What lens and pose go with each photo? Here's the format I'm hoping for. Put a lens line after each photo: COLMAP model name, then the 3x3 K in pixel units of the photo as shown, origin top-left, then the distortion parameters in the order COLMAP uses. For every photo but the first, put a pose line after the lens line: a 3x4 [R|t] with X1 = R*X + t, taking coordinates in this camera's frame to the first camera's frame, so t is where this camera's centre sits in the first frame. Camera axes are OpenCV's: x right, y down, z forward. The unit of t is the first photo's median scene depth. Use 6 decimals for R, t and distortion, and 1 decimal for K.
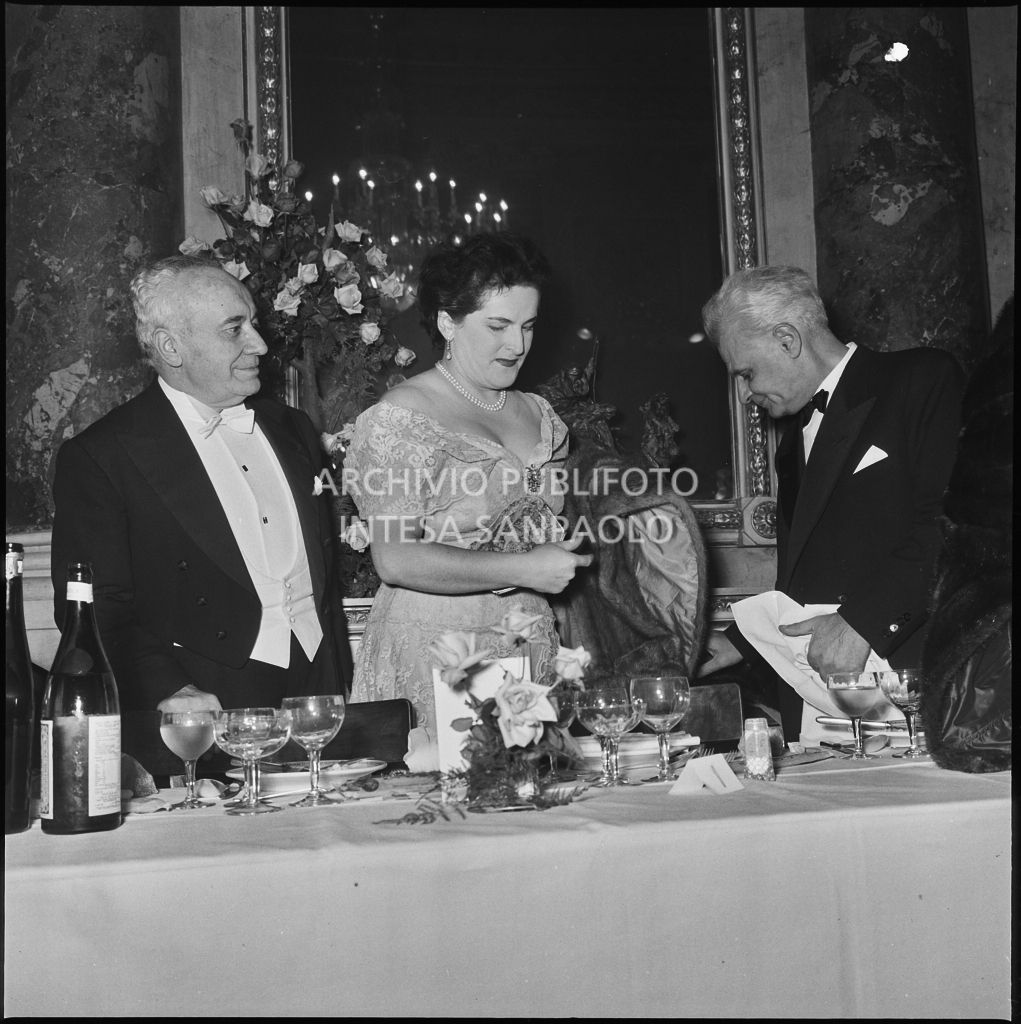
lens RADIAL K [[1402.5, 0, 496.5], [0, 1402.5, 512.1], [0, 0, 1]] dist [0.108916, -0.361325]
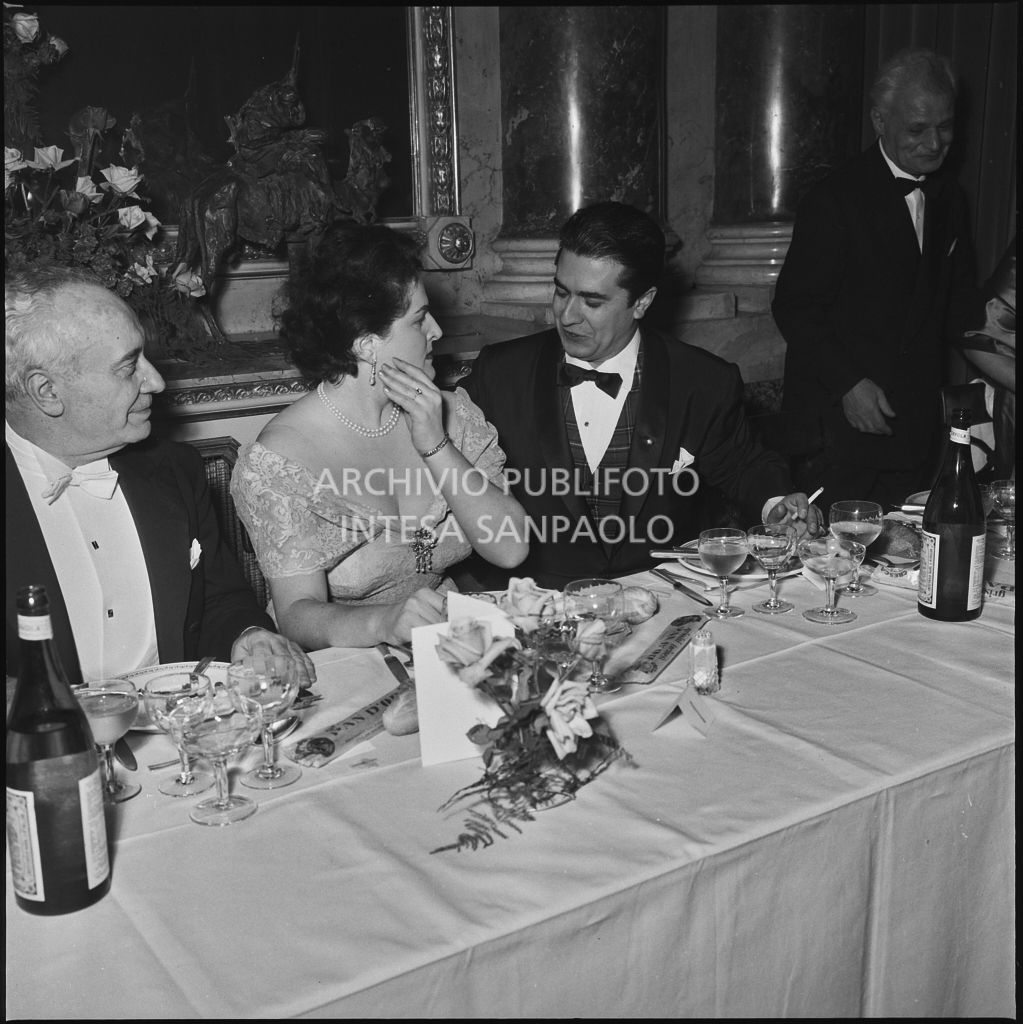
lens RADIAL K [[1413.8, 0, 511.5], [0, 1413.8, 512.0], [0, 0, 1]] dist [0.074957, -0.059350]
pose [[0.911509, -0.083598, 0.402695, -0.185733], [-0.051549, 0.948181, 0.313522, -0.134240], [-0.408037, -0.306536, 0.859966, 0.115149]]
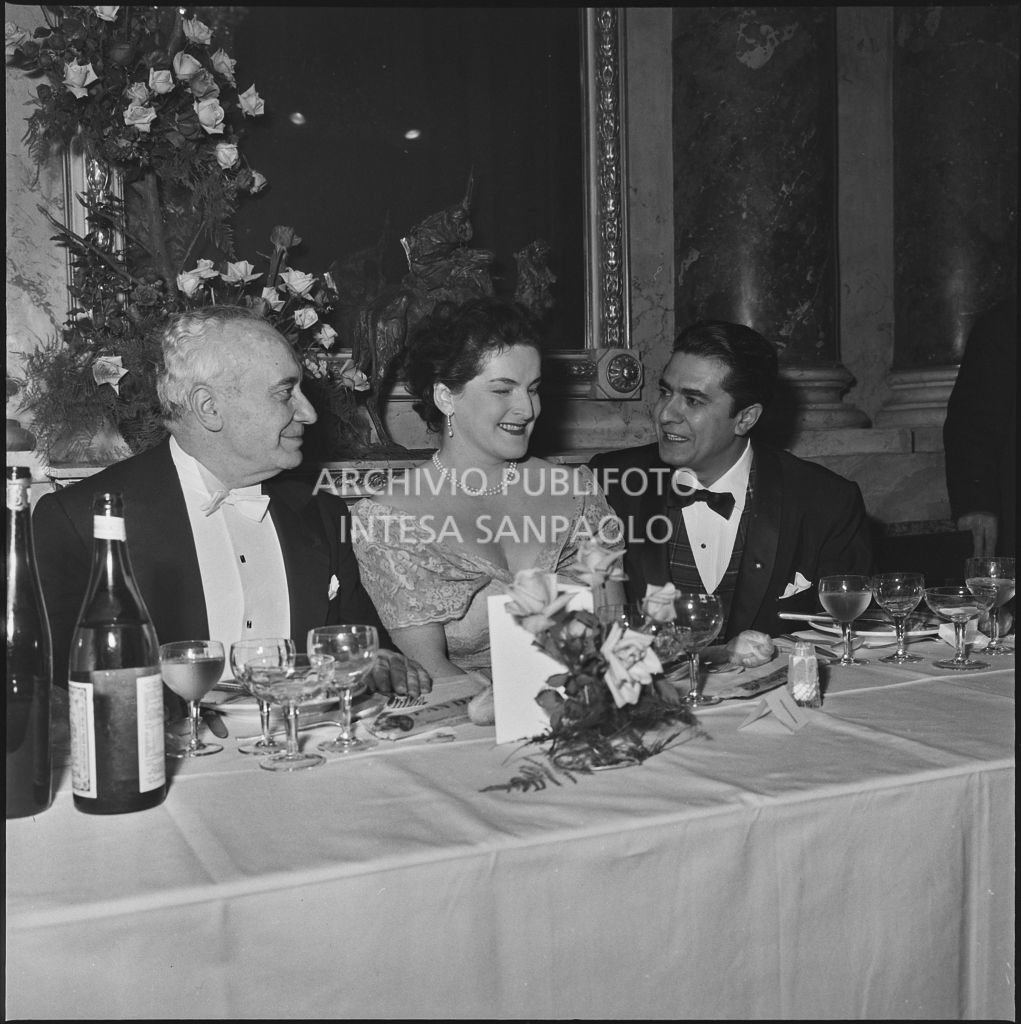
lens RADIAL K [[1413.8, 0, 510.5], [0, 1413.8, 512.0], [0, 0, 1]] dist [0.074957, -0.059350]
pose [[0.967947, -0.000081, 0.251154, -0.140021], [-0.037839, 0.988539, 0.146149, -0.043091], [-0.248287, -0.150967, 0.956850, 0.068539]]
